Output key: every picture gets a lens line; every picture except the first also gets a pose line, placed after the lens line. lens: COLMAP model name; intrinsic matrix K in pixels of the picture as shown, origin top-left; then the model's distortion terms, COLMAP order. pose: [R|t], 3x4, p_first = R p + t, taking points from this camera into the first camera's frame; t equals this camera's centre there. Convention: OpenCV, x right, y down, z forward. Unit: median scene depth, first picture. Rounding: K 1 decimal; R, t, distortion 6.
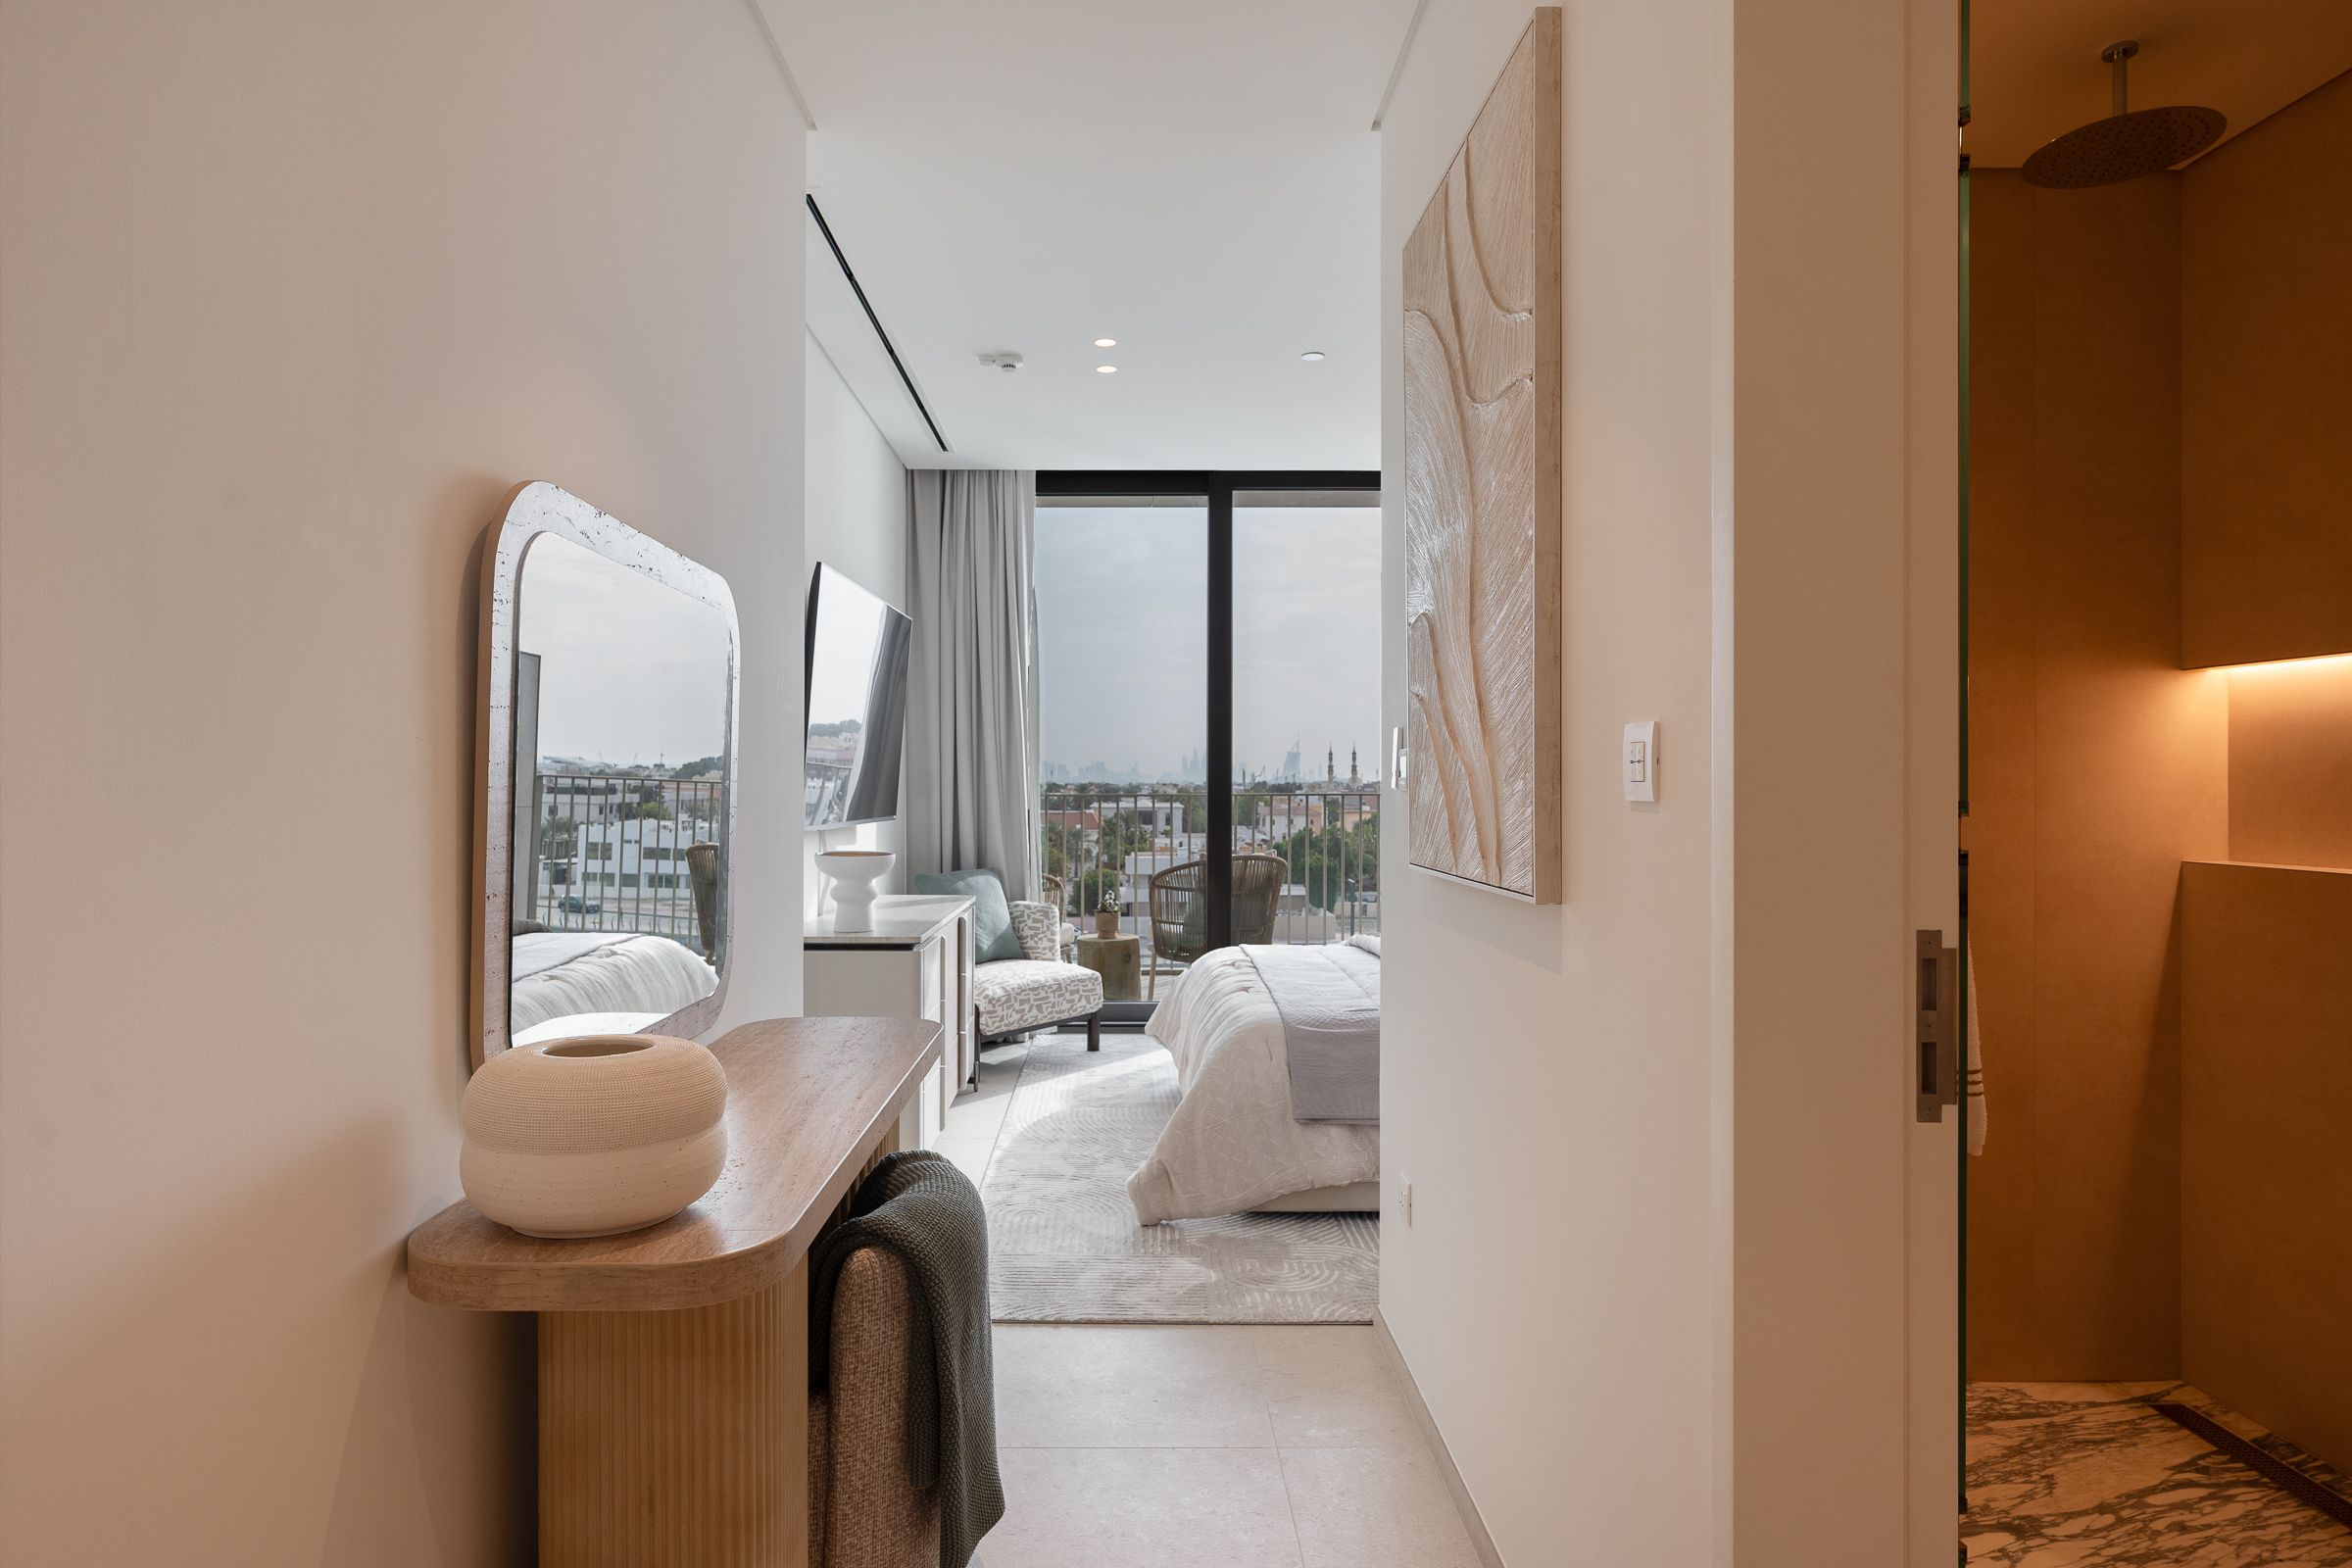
lens RADIAL K [[1436.0, 0, 1064.2], [0, 1436.0, 778.3], [0, 0, 1]] dist [-0.002021, 0.001201]
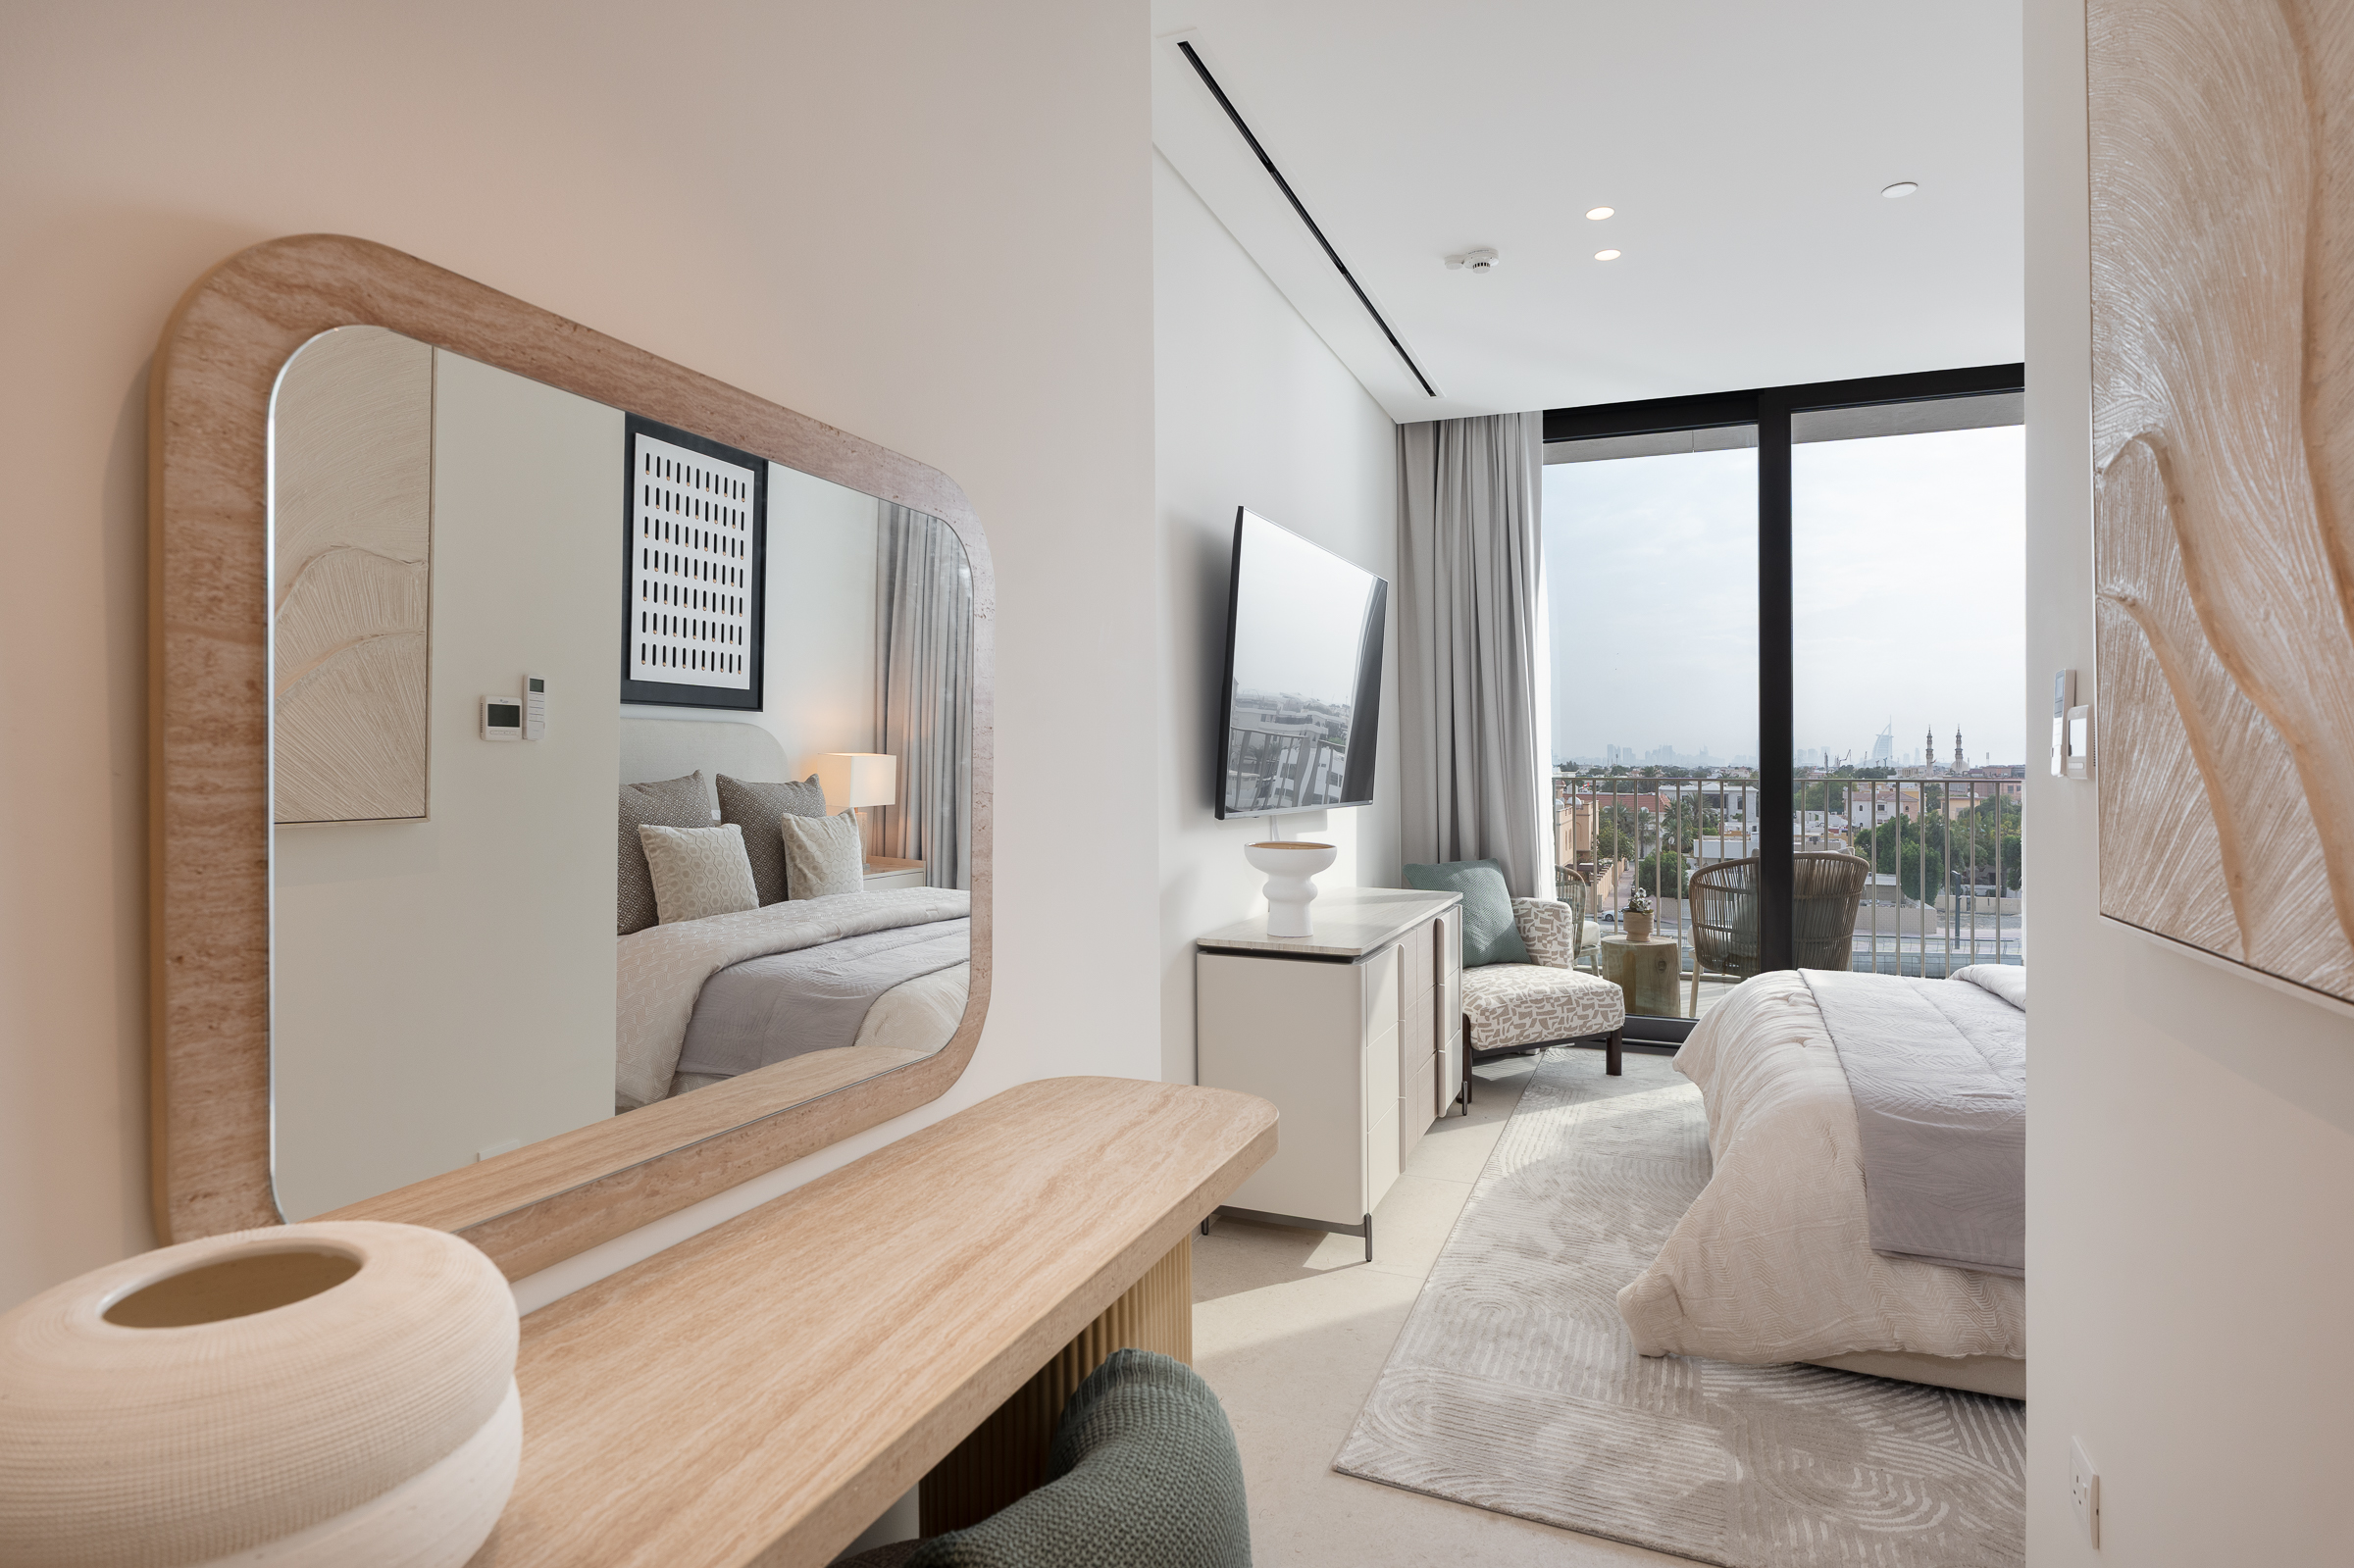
lens RADIAL K [[1275.8, 0, 1129.9], [0, 1275.8, 743.1], [0, 0, 1]] dist [-0.003442, 0.002614]
pose [[0.929887, -0.001370, -0.367843, 0.044522], [-0.003700, 0.999908, -0.013076, 0.001538], [0.367827, 0.013521, 0.929796, 0.241698]]
